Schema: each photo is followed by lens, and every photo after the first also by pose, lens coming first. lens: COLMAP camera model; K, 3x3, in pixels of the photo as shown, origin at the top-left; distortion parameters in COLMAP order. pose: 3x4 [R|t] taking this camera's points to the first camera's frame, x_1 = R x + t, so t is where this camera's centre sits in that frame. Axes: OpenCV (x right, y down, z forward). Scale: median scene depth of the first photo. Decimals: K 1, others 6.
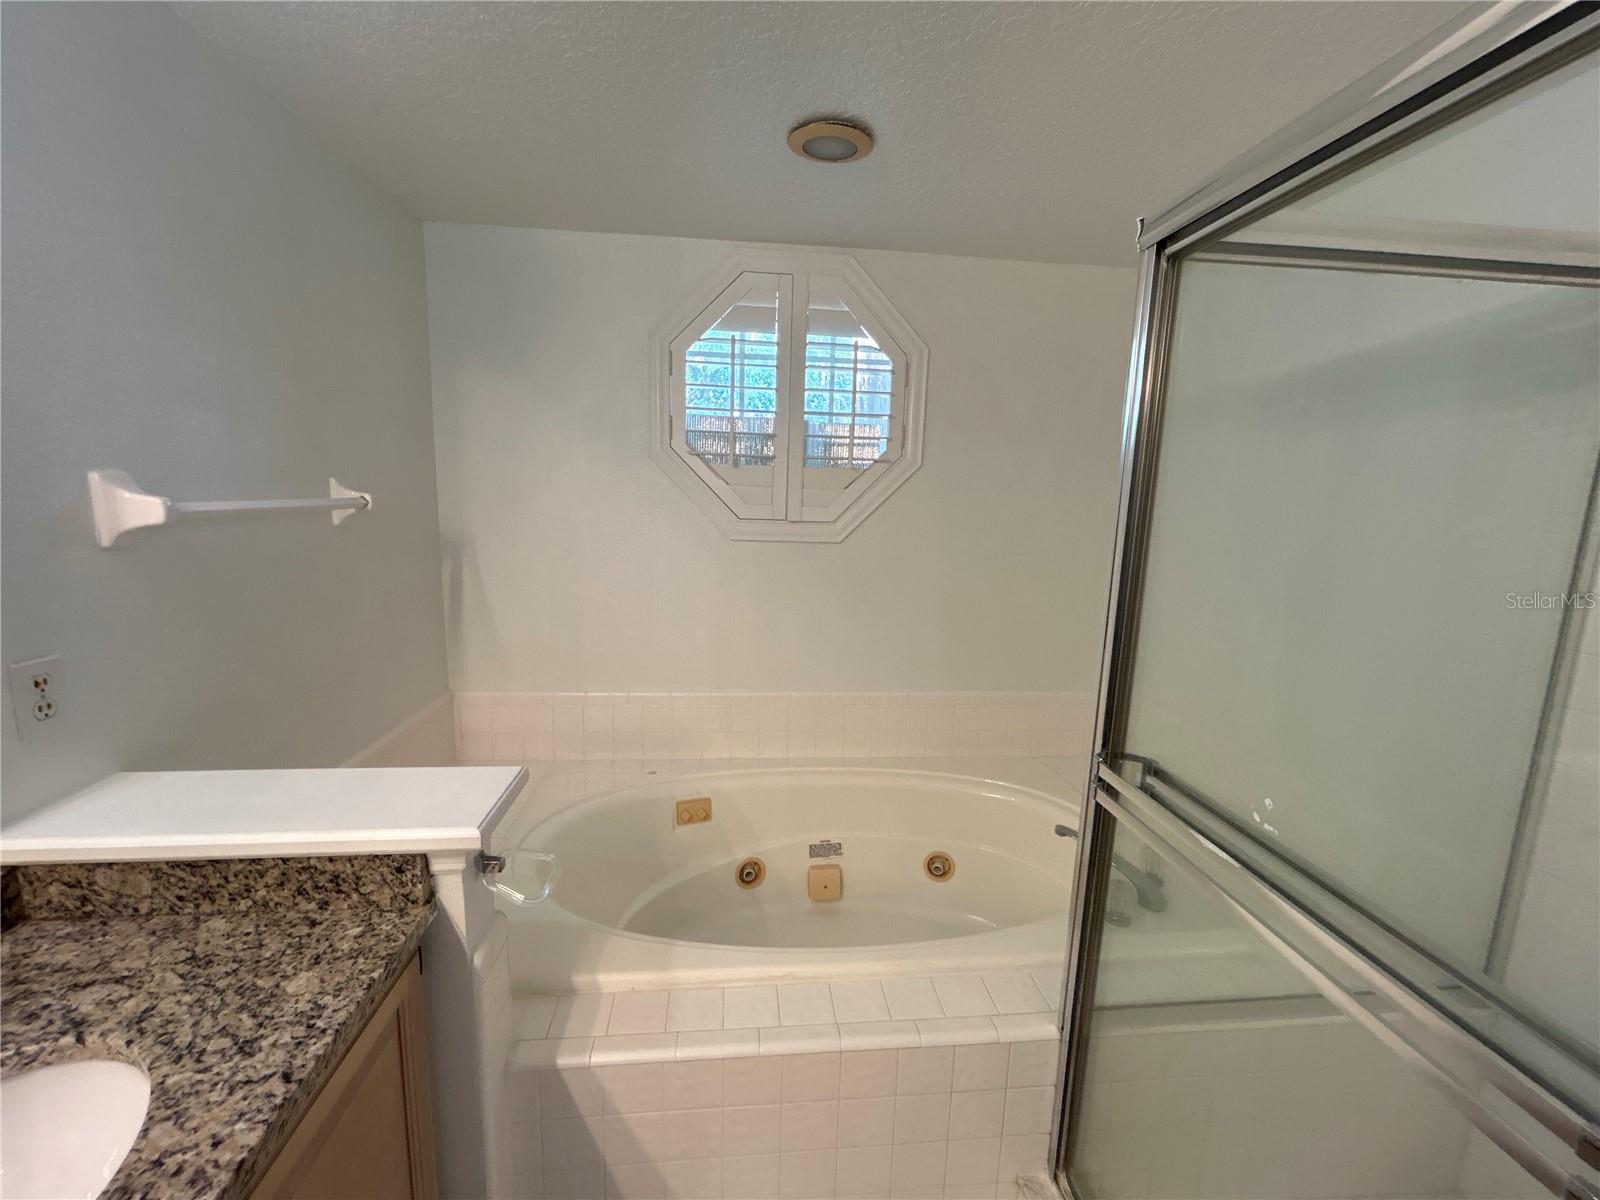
lens RADIAL K [[651.3, 0, 796.3], [0, 651.3, 601.4], [0, 0, 1]] dist [-0.000153, 0.000051]
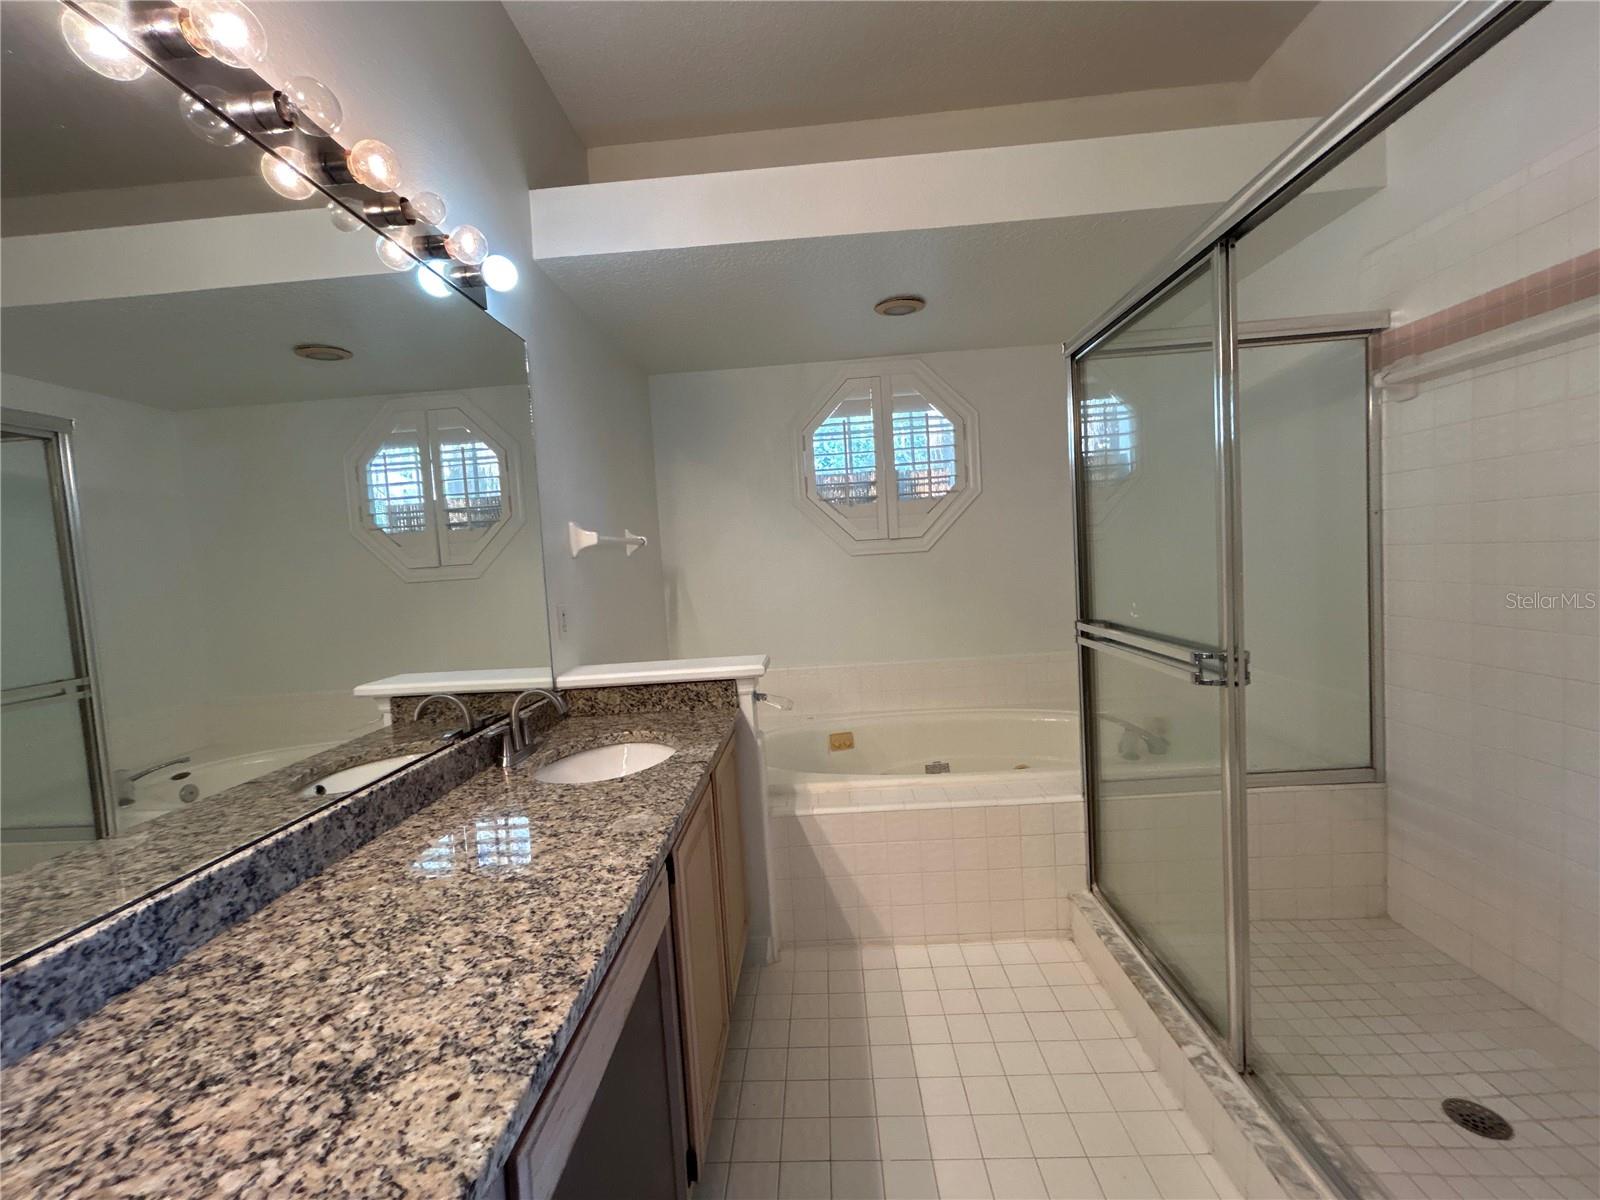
lens RADIAL K [[651.3, 0, 795.6], [0, 651.3, 600.0], [0, 0, 1]] dist [-0.000153, 0.000051]
pose [[0.986518, -0.083426, -0.140794, -0.028345], [0.068653, 0.991917, -0.106711, 0.157051], [0.148558, 0.095607, 0.984271, -0.457999]]
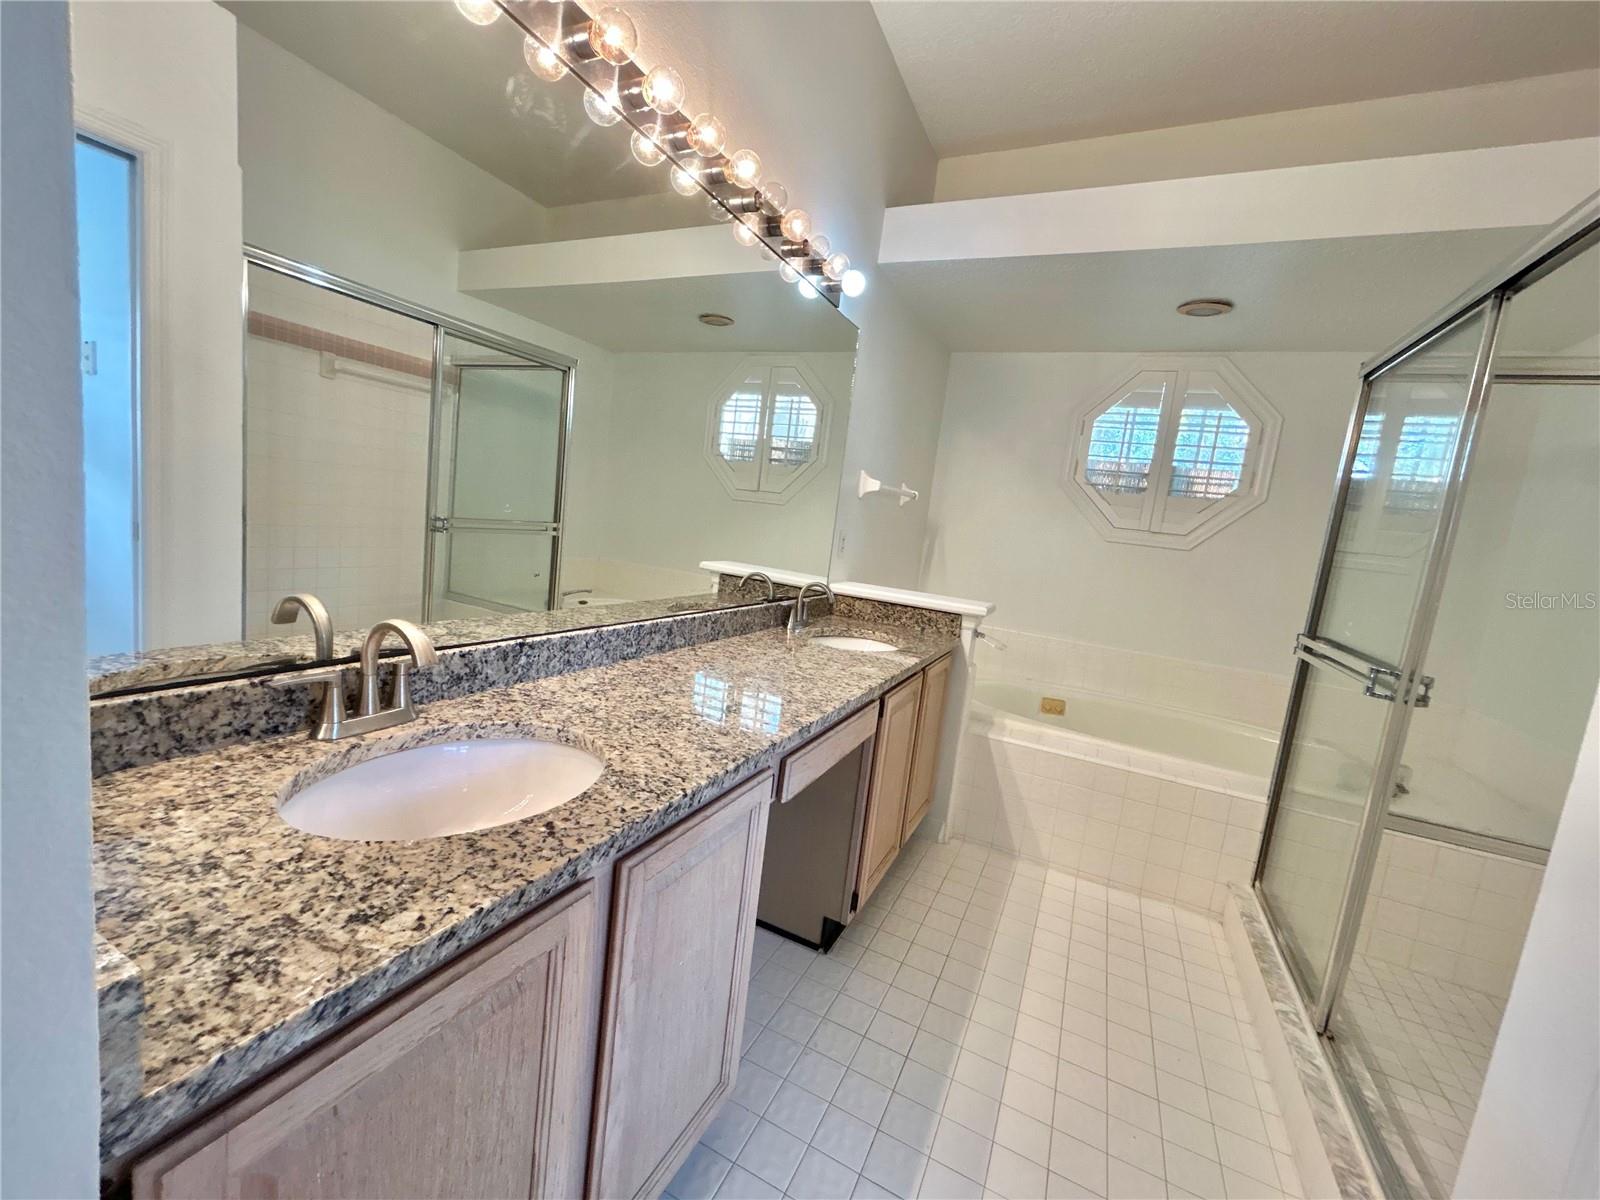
lens RADIAL K [[651.3, 0, 796.6], [0, 651.3, 598.8], [0, 0, 1]] dist [-0.000153, 0.000051]
pose [[0.852495, 0.133634, -0.505366, 0.073376], [-0.173320, 0.984343, -0.032081, 0.221987], [0.493166, 0.114939, 0.862309, -0.682192]]
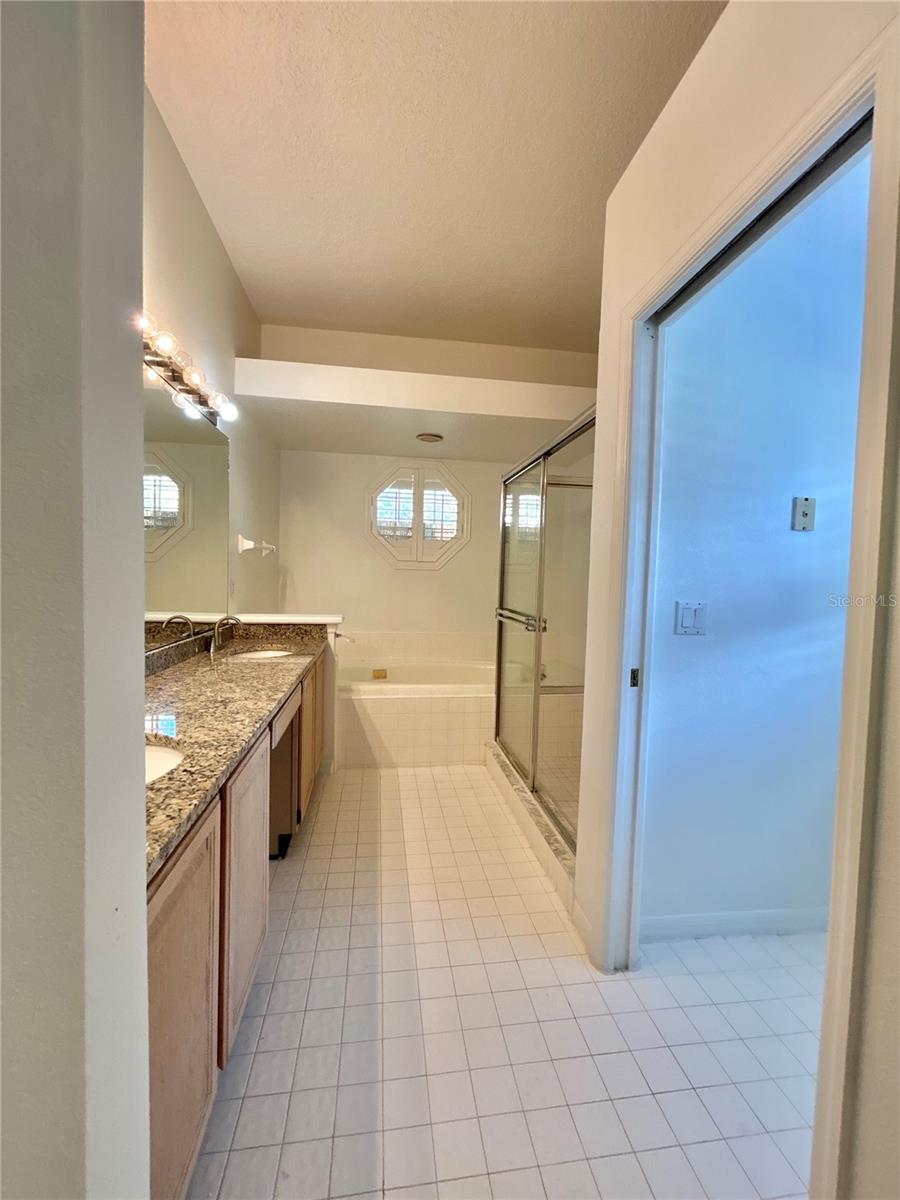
lens RADIAL K [[488.5, 0, 451.5], [0, 488.5, 596.0], [0, 0, 1]] dist [-0.000153, 0.000051]
pose [[0.998652, -0.005341, 0.051628, 0.021910], [0.011563, 0.992586, -0.120993, 0.250560], [-0.050599, 0.121426, 0.991310, -0.903217]]
